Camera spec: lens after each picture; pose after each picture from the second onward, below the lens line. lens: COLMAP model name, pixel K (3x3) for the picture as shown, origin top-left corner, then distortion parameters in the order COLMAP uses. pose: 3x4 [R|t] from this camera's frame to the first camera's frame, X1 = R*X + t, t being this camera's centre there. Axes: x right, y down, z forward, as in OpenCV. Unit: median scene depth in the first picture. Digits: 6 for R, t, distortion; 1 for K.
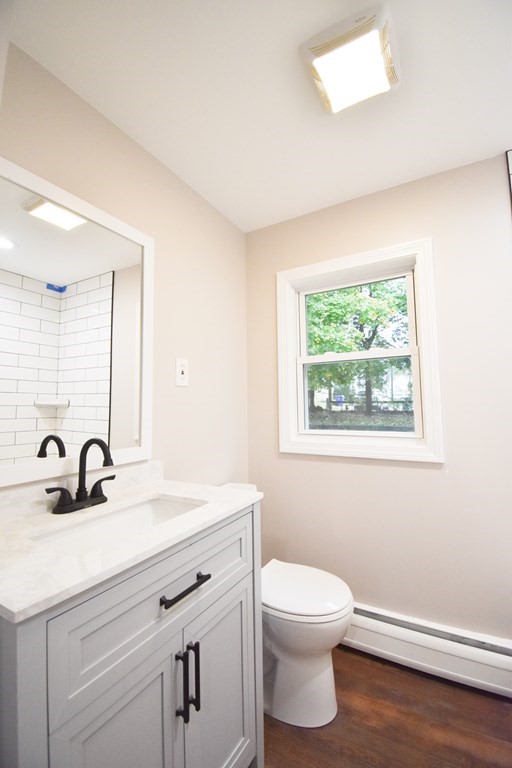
lens RADIAL K [[342.9, 0, 255.6], [0, 342.9, 382.2], [0, 0, 1]] dist [0.016070, -0.020823]
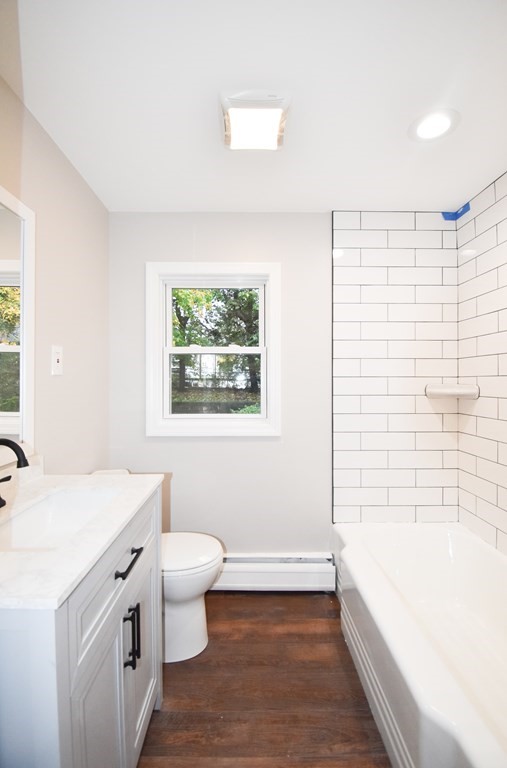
lens RADIAL K [[345.1, 0, 253.5], [0, 345.1, 384.0], [0, 0, 1]] dist [0.001419, -0.000183]
pose [[0.863357, 0.006877, 0.504546, -0.243230], [-0.044151, 0.997102, 0.061960, -0.050744], [-0.502658, -0.075770, 0.861159, -0.095711]]
